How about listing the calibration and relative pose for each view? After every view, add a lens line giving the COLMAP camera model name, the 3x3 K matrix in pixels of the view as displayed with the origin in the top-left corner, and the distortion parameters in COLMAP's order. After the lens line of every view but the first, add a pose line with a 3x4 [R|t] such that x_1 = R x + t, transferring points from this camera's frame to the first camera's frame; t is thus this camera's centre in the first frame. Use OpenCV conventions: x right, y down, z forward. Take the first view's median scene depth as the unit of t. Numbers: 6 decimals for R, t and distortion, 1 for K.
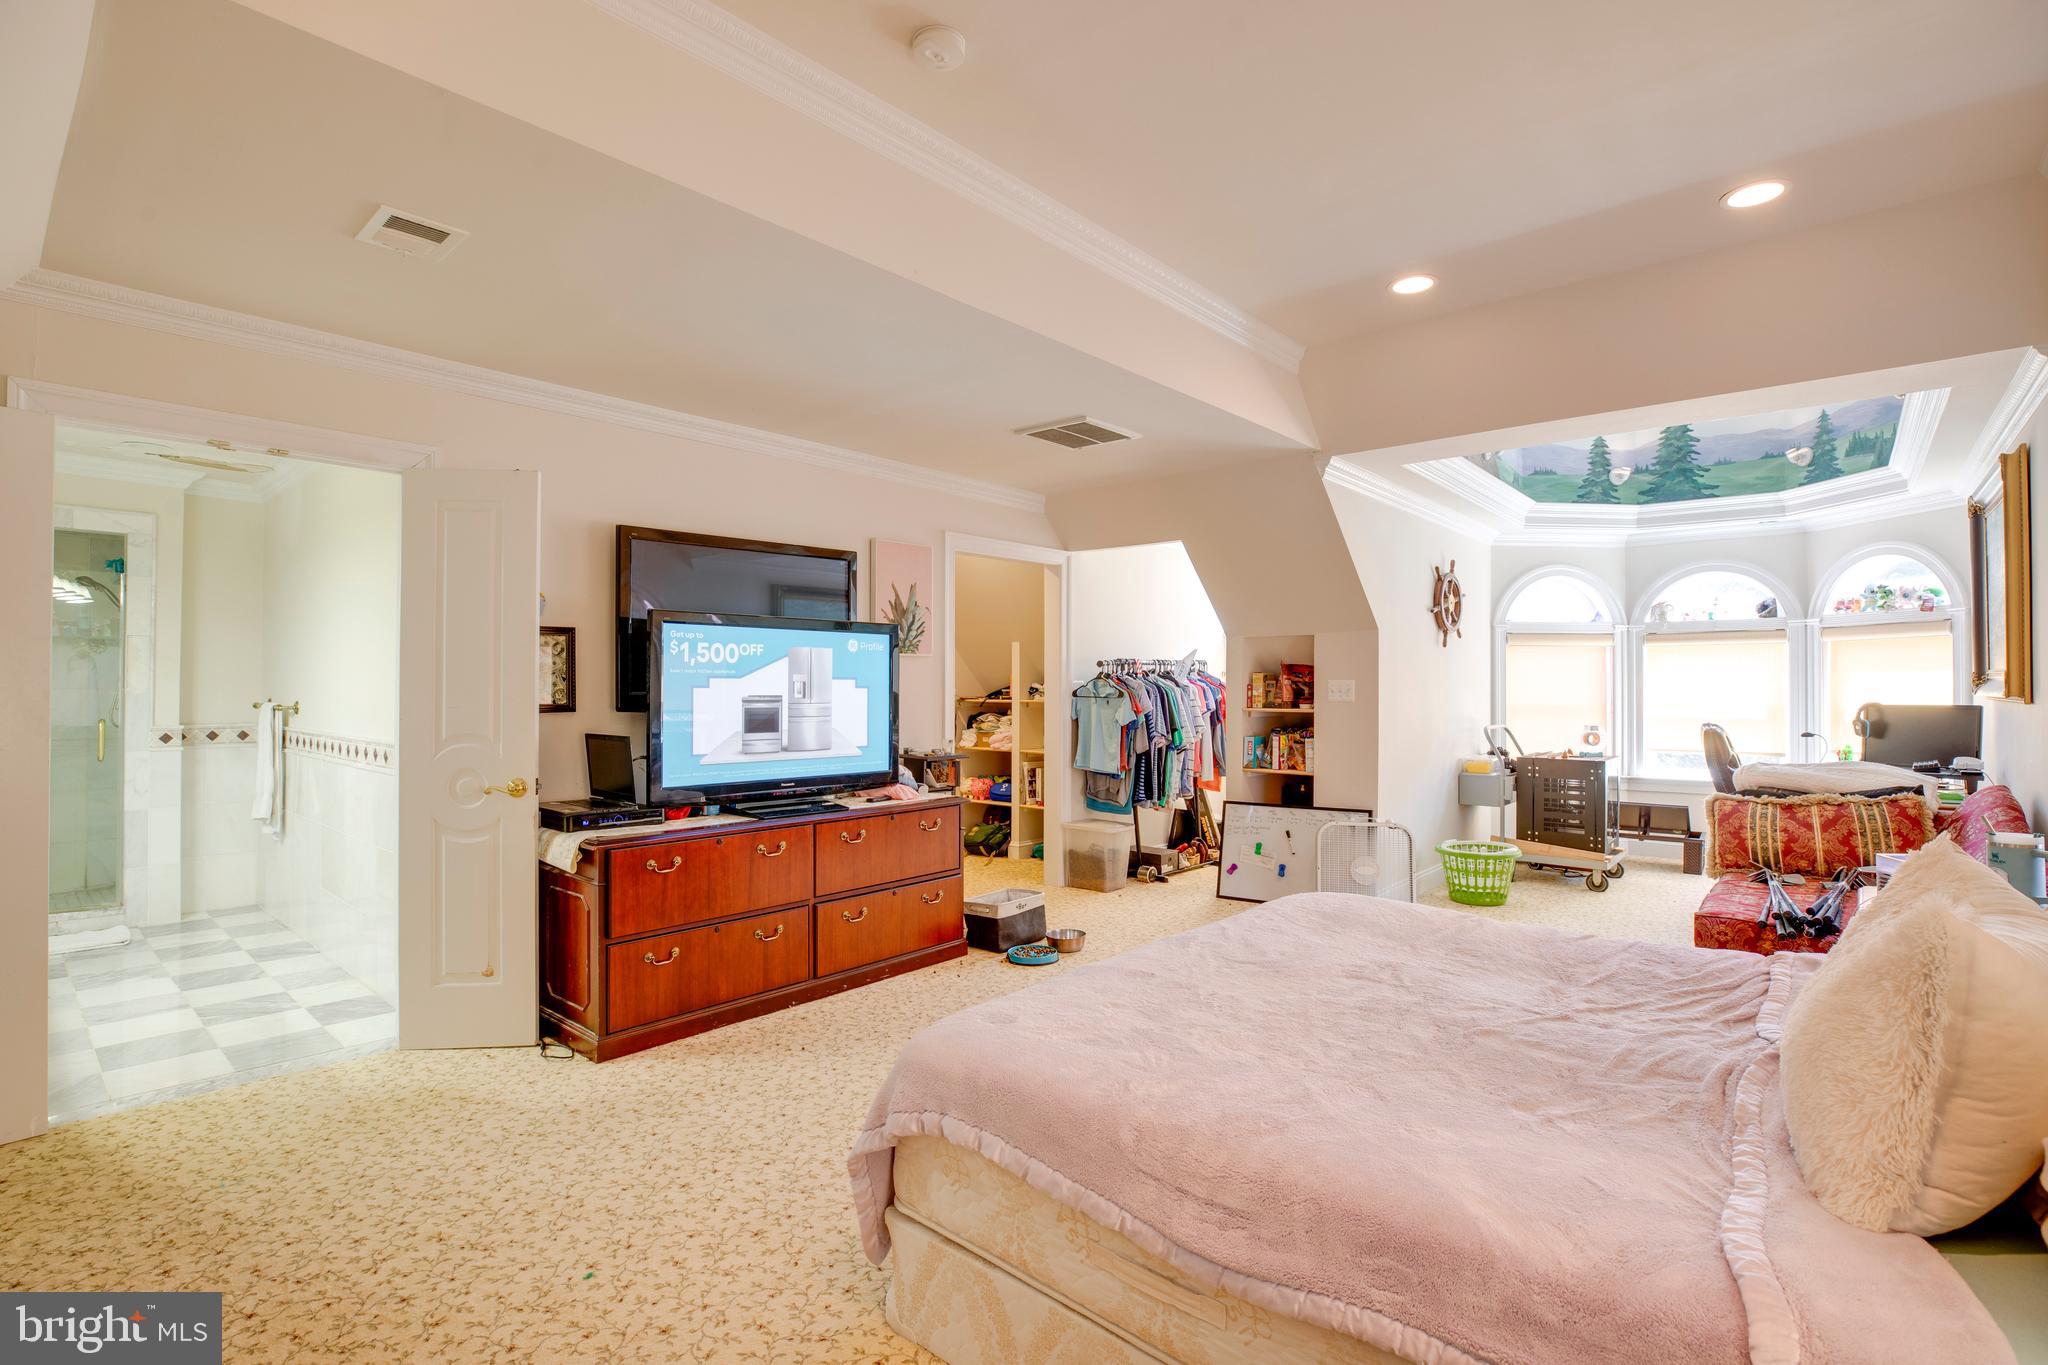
lens RADIAL K [[959.9, 0, 1010.9], [0, 959.9, 678.6], [0, 0, 1]] dist [-0.035784, 0.000317]
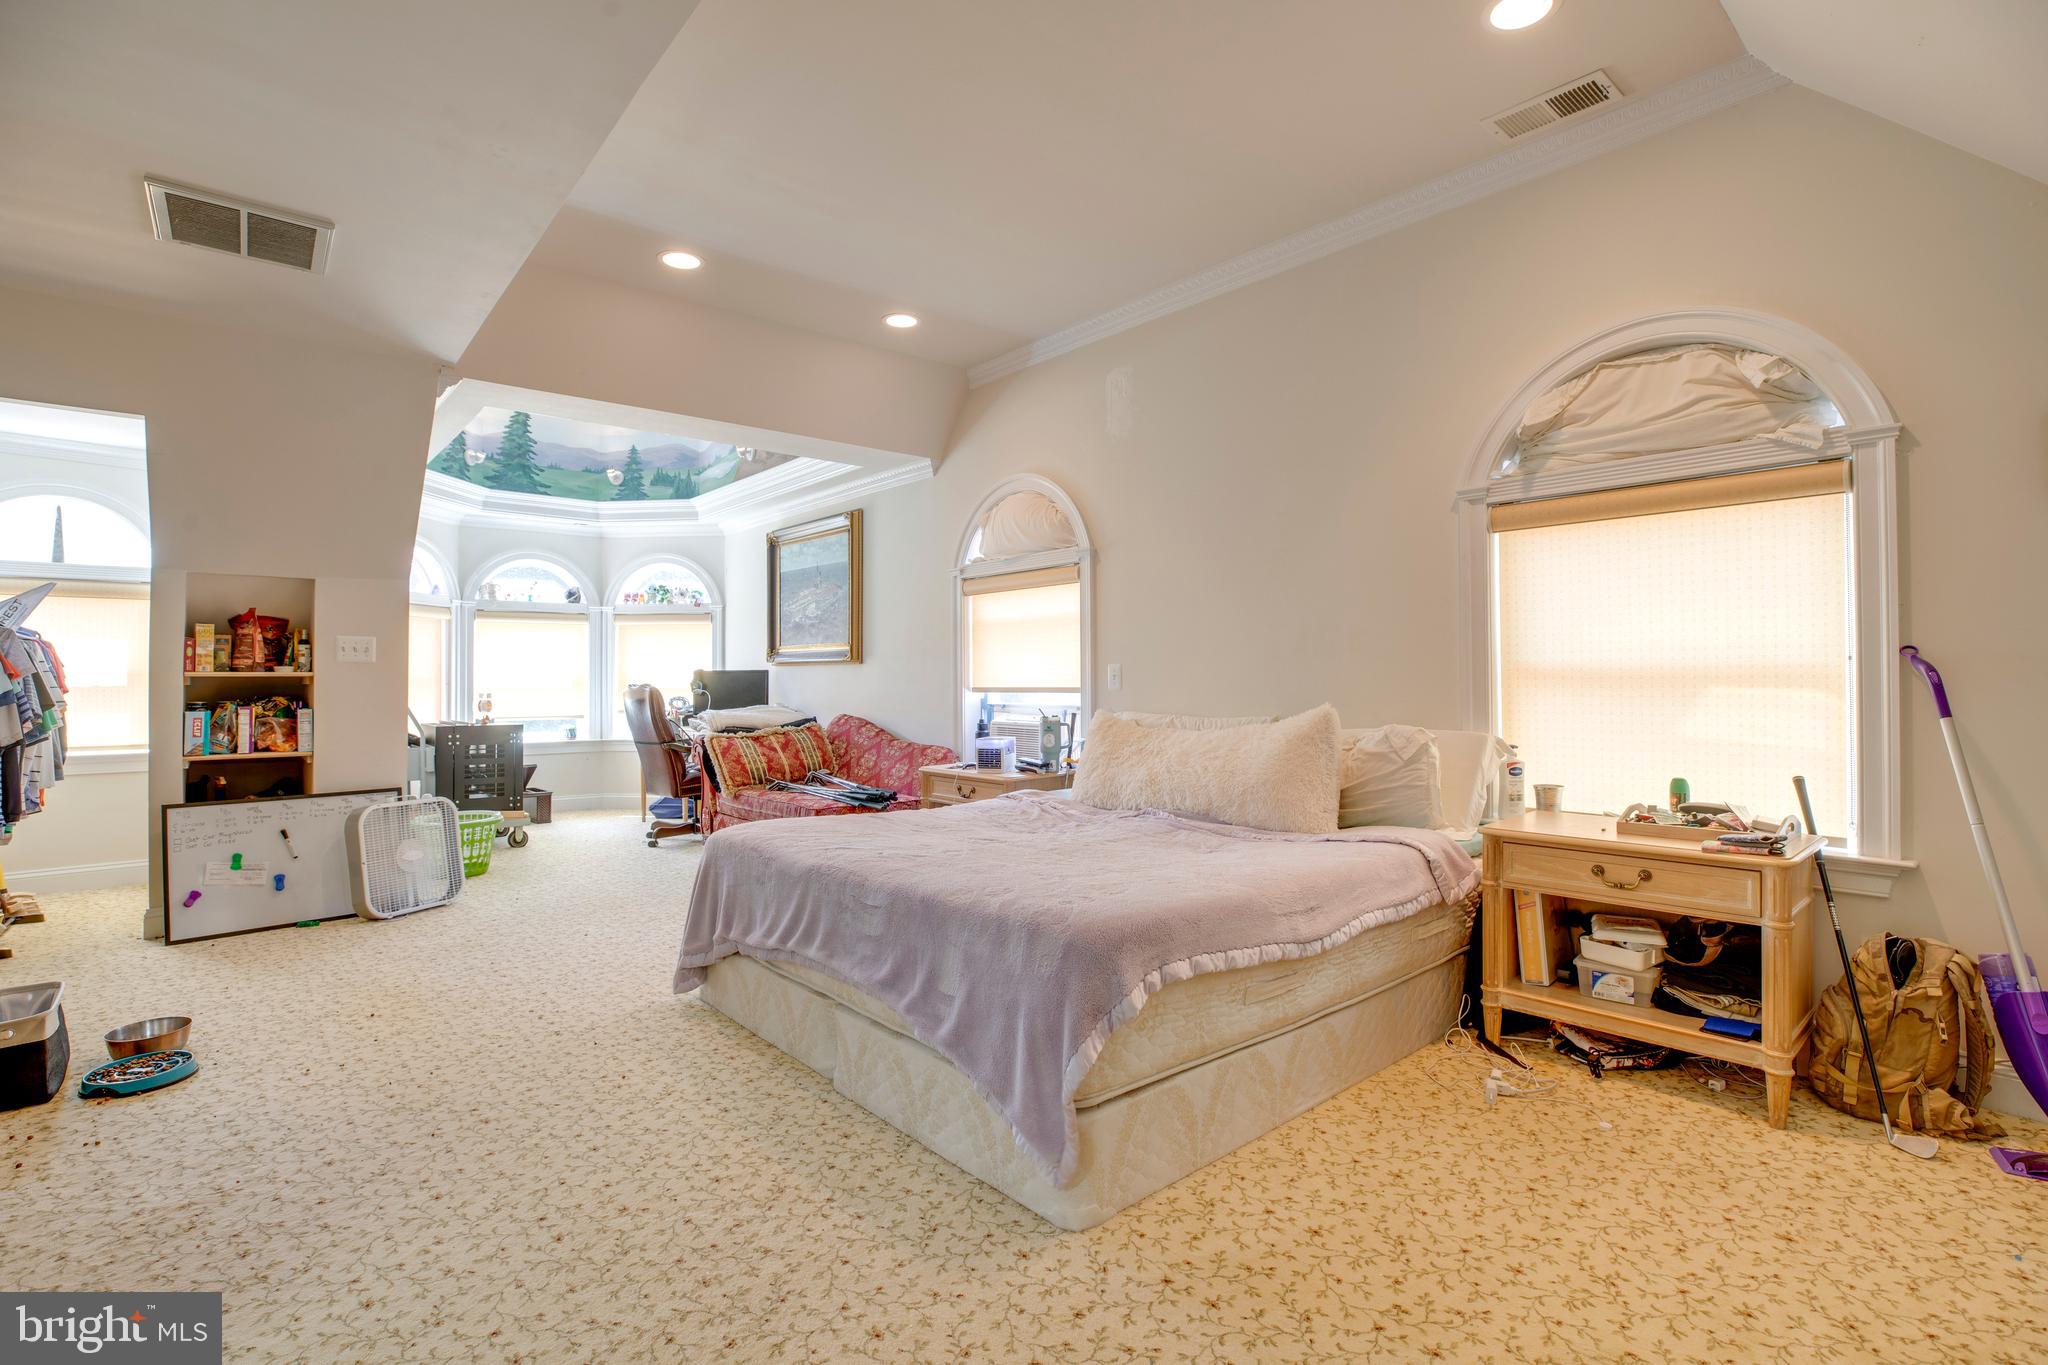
lens RADIAL K [[959.9, 0, 1010.9], [0, 959.9, 678.6], [0, 0, 1]] dist [-0.035784, 0.000317]
pose [[0.134346, 0.001800, 0.990933, -0.362942], [-0.004844, 0.999988, -0.001159, 0.033689], [-0.990923, -0.004645, 0.134353, 0.303482]]
